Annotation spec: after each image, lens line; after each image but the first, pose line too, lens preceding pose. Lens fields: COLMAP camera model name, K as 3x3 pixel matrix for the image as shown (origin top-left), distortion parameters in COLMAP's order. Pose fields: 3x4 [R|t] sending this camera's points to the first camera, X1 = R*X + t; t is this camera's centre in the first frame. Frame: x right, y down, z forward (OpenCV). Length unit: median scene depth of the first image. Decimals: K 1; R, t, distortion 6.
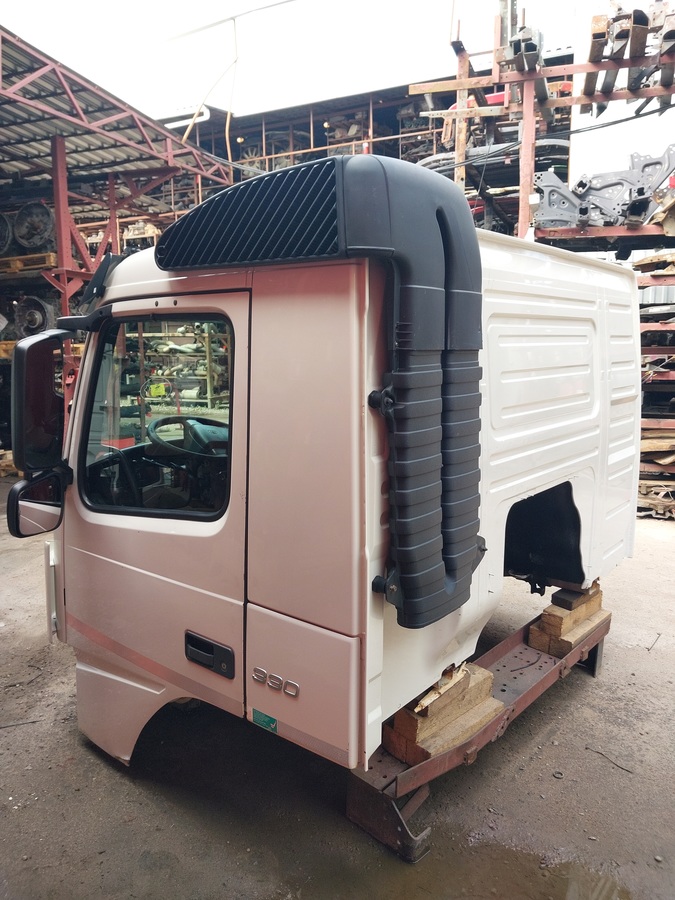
lens RADIAL K [[704.8, 0, 336.9], [0, 704.8, 447.7], [0, 0, 1]] dist [0.005516, -0.001267]
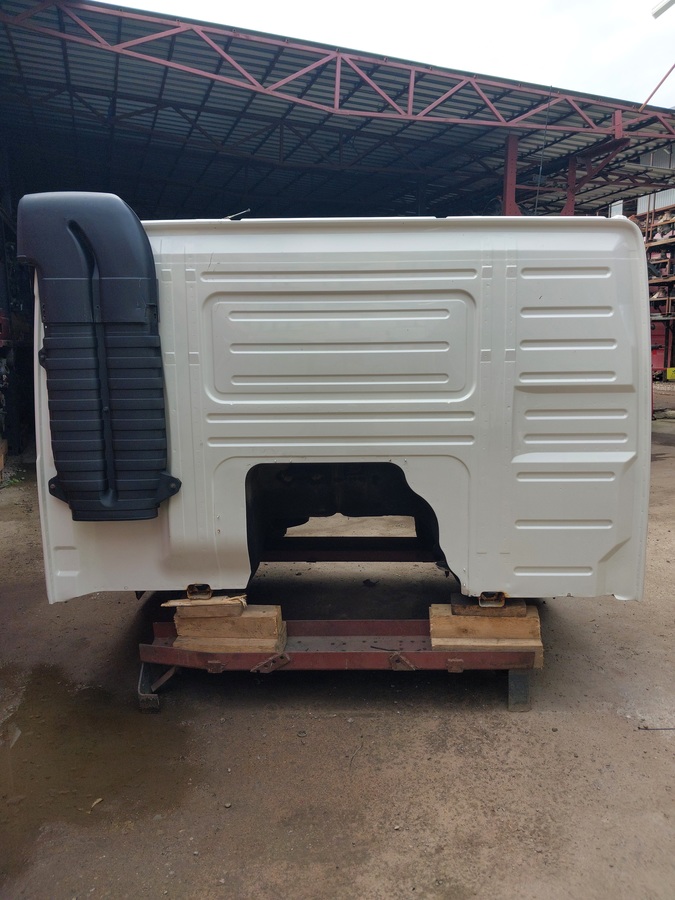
lens RADIAL K [[703.3, 0, 340.5], [0, 703.3, 445.8], [0, 0, 1]] dist [0.058505, -0.058471]
pose [[0.617861, 0.131301, -0.775247, 1.087732], [-0.113100, 0.990547, 0.077627, -0.044504], [0.778111, 0.039718, 0.626870, 0.366931]]
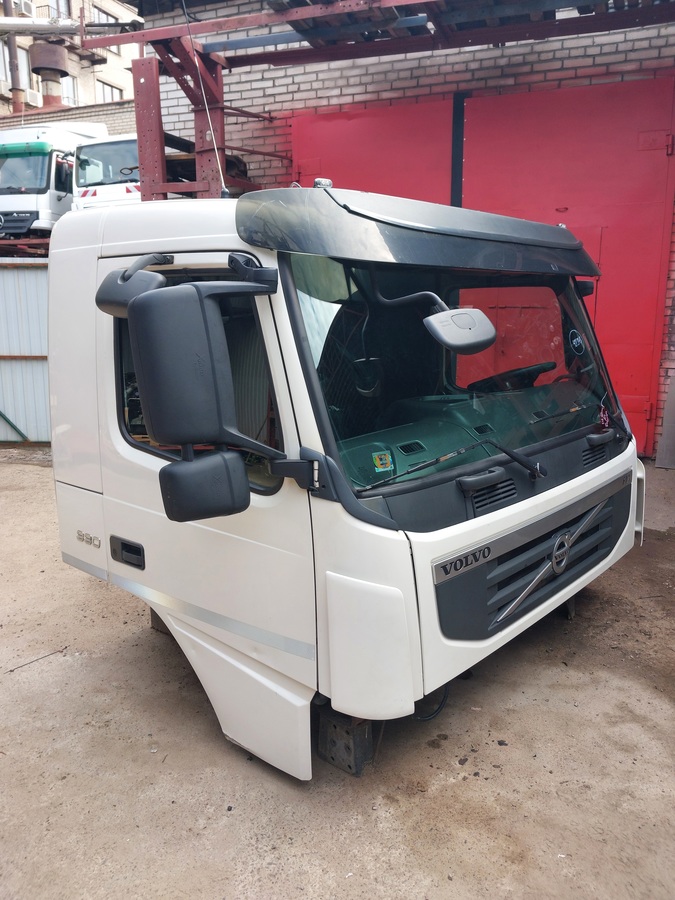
lens RADIAL K [[699.4, 0, 335.4], [0, 699.4, 446.5], [0, 0, 1]] dist [0.039420, -0.057948]
pose [[-0.998465, 0.004564, 0.055191, 0.057367], [0.023156, 0.939700, 0.341214, -0.350968], [-0.050305, 0.341968, -0.938364, 2.401302]]
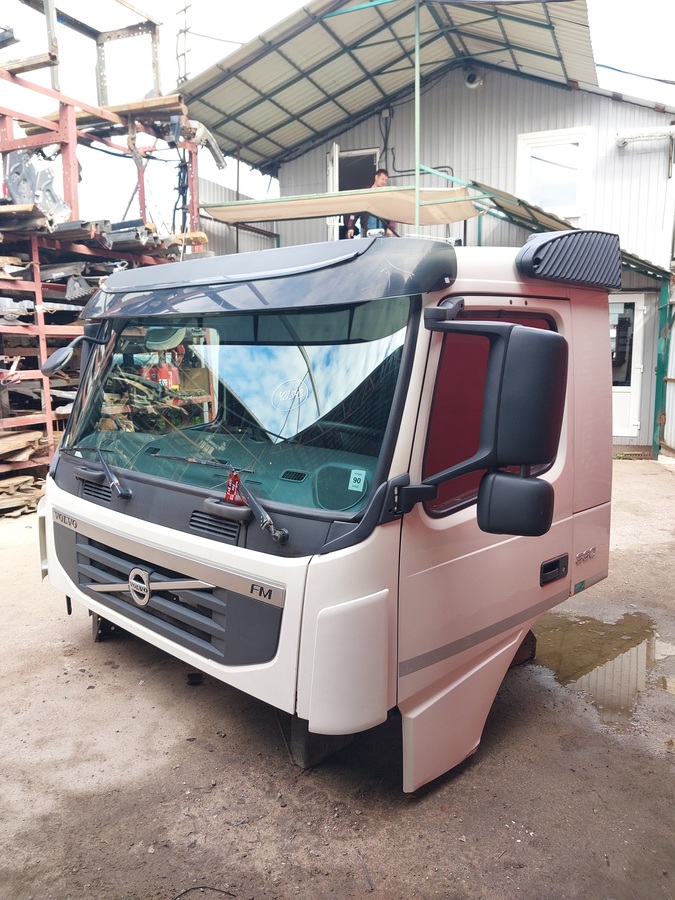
lens RADIAL K [[702.3, 0, 342.5], [0, 702.3, 446.0], [0, 0, 1]] dist [0.046517, -0.059825]
pose [[0.092154, -0.142332, 0.985520, -1.234675], [0.154699, 0.979760, 0.127035, -0.136905], [-0.983654, 0.140753, 0.112307, 0.992464]]
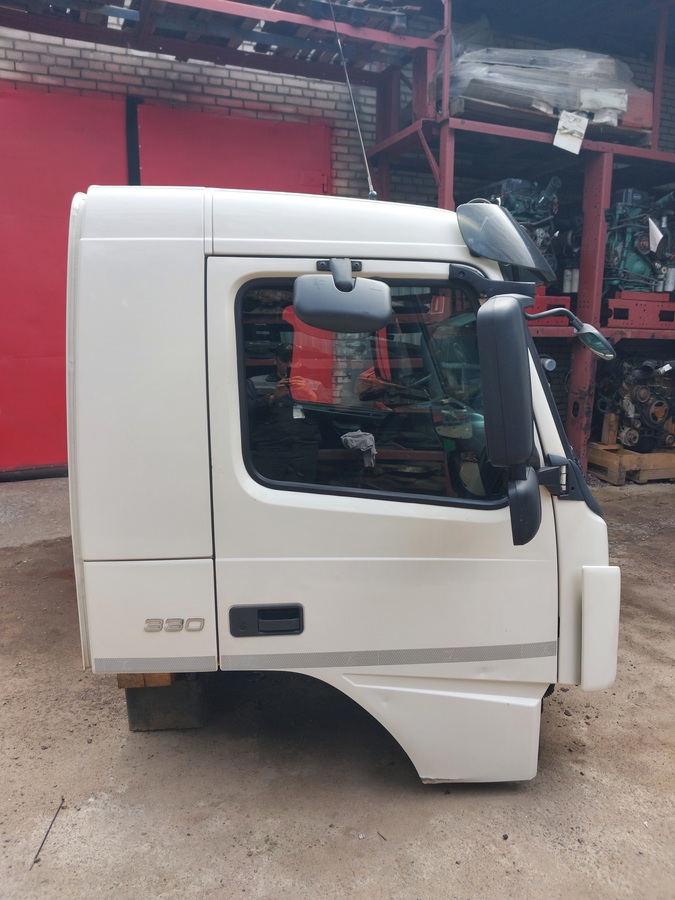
lens RADIAL K [[706.5, 0, 334.8], [0, 706.5, 446.4], [0, 0, 1]] dist [0.041714, -0.058163]
pose [[-0.766054, 0.115482, -0.632317, 0.852559], [-0.096100, 0.952095, 0.290310, -0.309999], [0.635552, 0.283159, -0.718258, 2.103379]]
